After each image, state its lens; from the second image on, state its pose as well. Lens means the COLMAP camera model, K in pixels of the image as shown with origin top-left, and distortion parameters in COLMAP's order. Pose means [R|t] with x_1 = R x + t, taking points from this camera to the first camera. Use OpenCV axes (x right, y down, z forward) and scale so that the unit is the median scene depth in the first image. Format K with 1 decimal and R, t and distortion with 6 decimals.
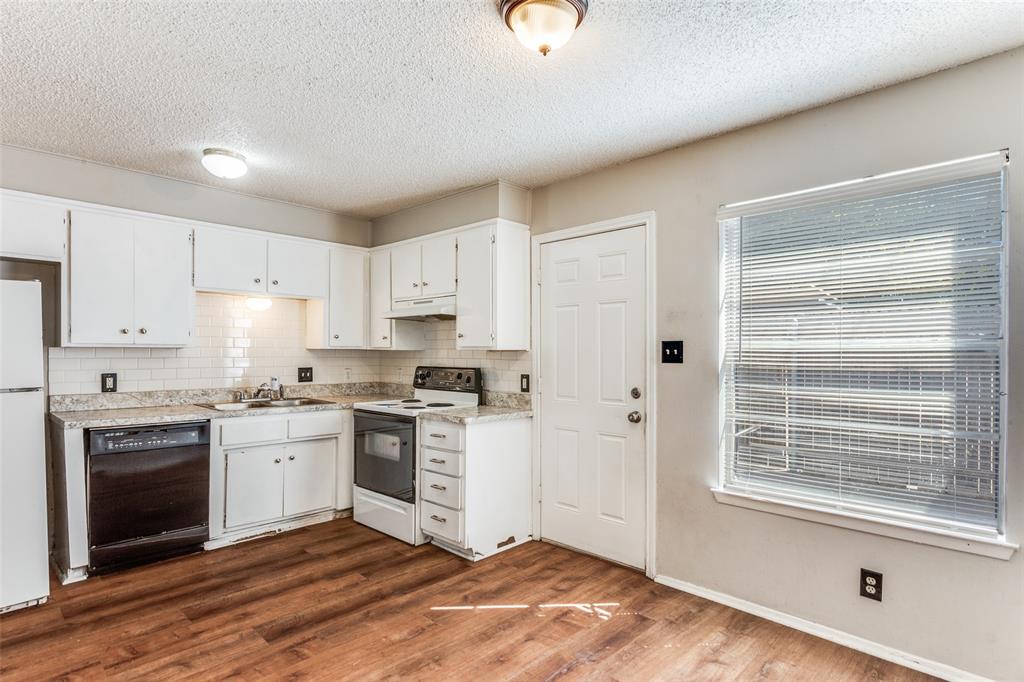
lens RADIAL K [[538.0, 0, 508.0], [0, 538.0, 353.7], [0, 0, 1]] dist [0.000220, -0.000119]
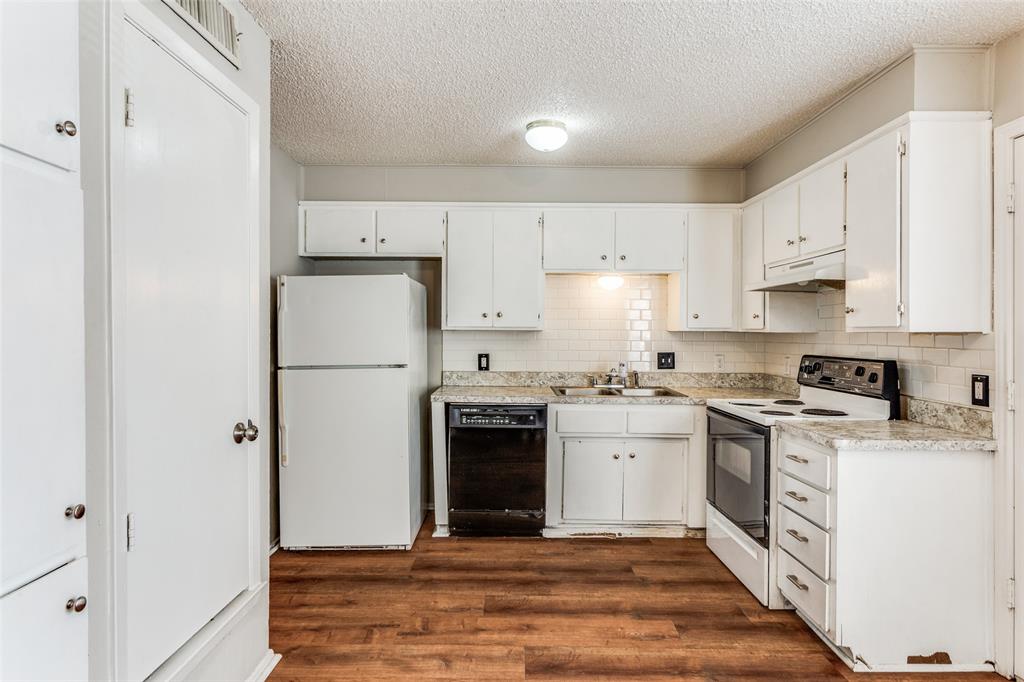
lens RADIAL K [[550.2, 0, 508.4], [0, 550.2, 334.9], [0, 0, 1]] dist [0.001118, -0.000091]
pose [[0.694423, 0.001965, -0.719564, 0.109935], [-0.003897, 0.999992, -0.001030, -0.001364], [0.719557, 0.003519, 0.694425, 0.248588]]
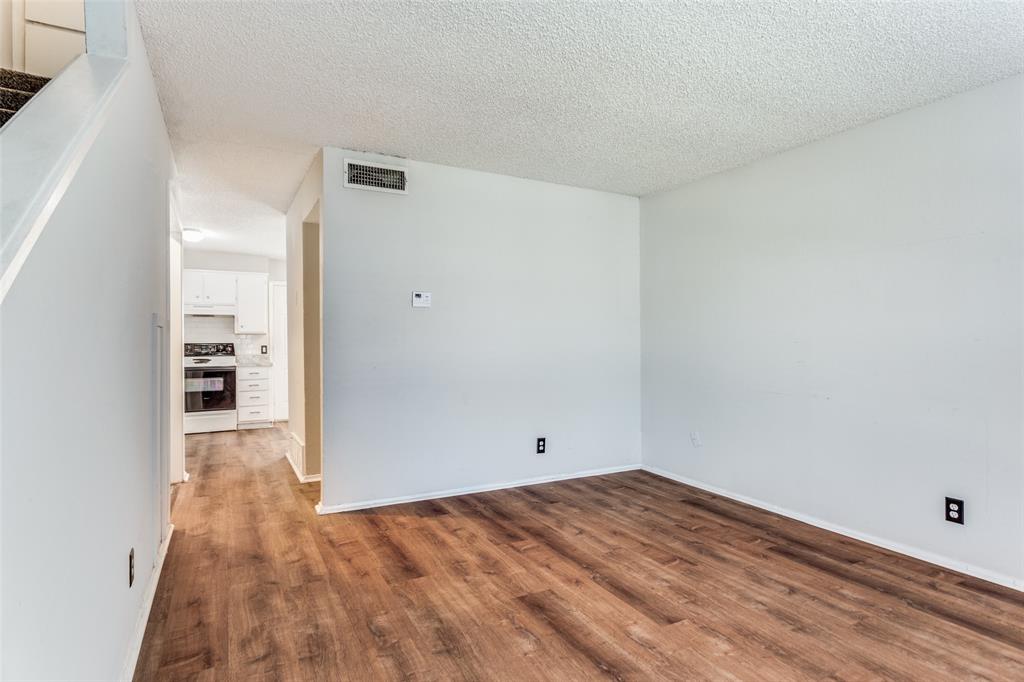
lens RADIAL K [[538.0, 0, 508.0], [0, 538.0, 353.7], [0, 0, 1]] dist [0.000220, -0.000119]
pose [[0.310563, -0.021690, 0.950305, -1.764598], [0.002462, 0.999755, 0.022014, 0.028318], [-0.950550, -0.004497, 0.310540, -0.593832]]
